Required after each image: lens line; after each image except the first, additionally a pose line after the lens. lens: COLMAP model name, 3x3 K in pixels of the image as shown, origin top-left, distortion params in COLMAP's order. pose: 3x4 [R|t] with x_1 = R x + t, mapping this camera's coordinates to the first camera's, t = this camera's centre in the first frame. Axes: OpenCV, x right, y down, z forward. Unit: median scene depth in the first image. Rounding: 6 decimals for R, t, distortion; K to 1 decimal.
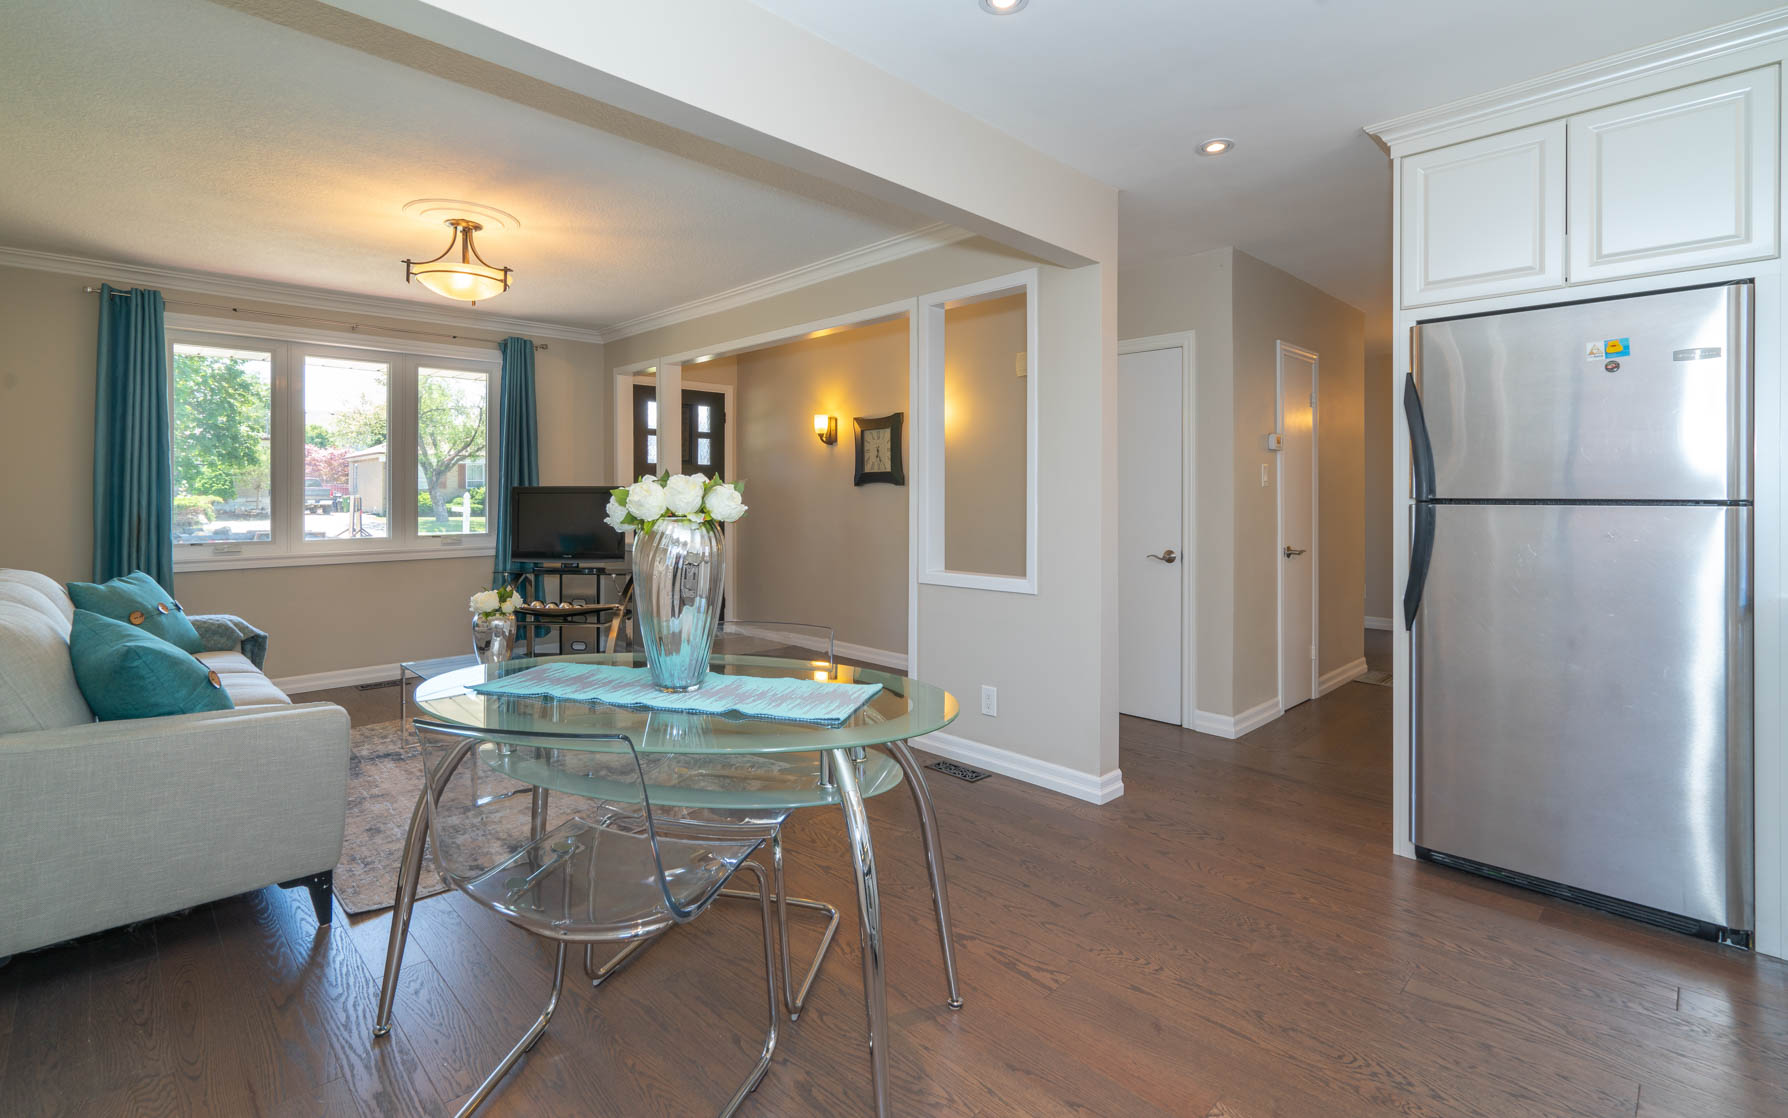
lens RADIAL K [[787.4, 0, 845.3], [0, 787.4, 504.3], [0, 0, 1]] dist [-0.002578, -0.000095]
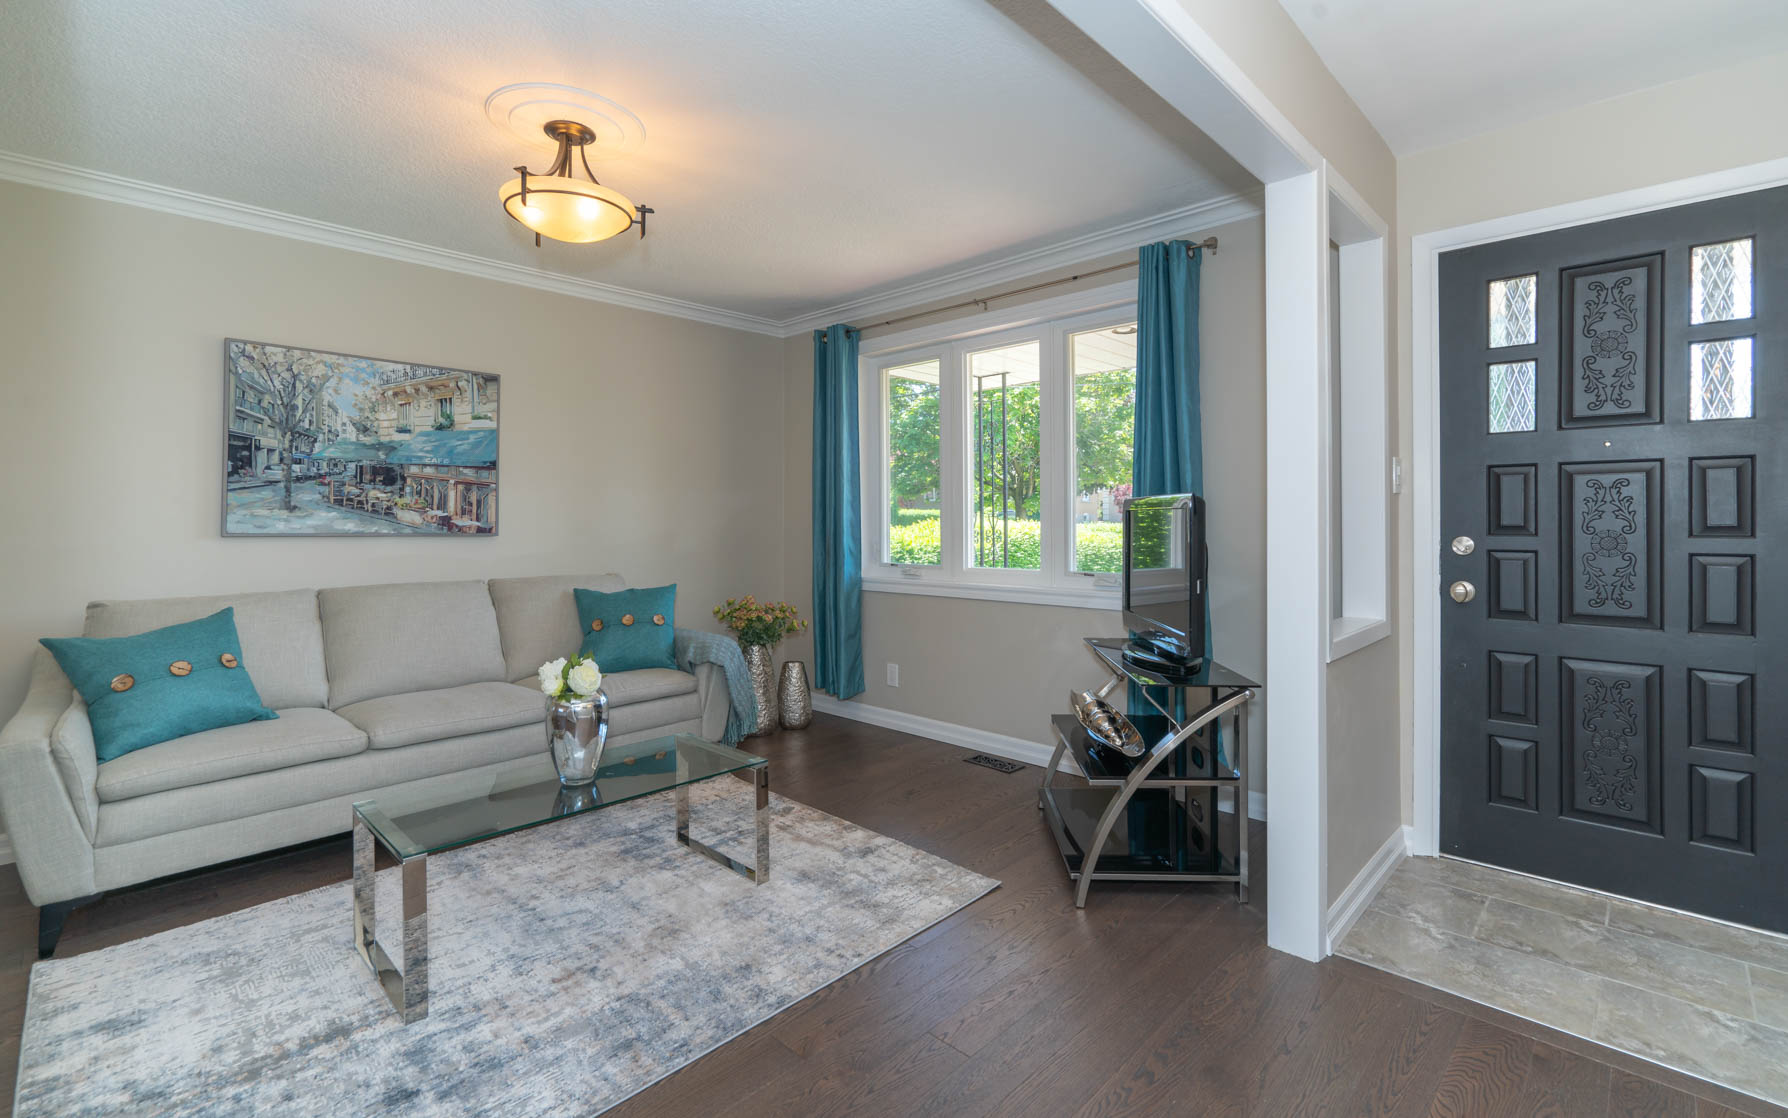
lens RADIAL K [[795.4, 0, 932.4], [0, 795.4, 522.8], [0, 0, 1]] dist [-0.001052, 0.000095]
pose [[0.094478, 0.003111, -0.995522, 0.186248], [-0.004397, 0.999987, 0.002708, -0.006250], [0.995517, 0.004122, 0.094490, 0.905891]]
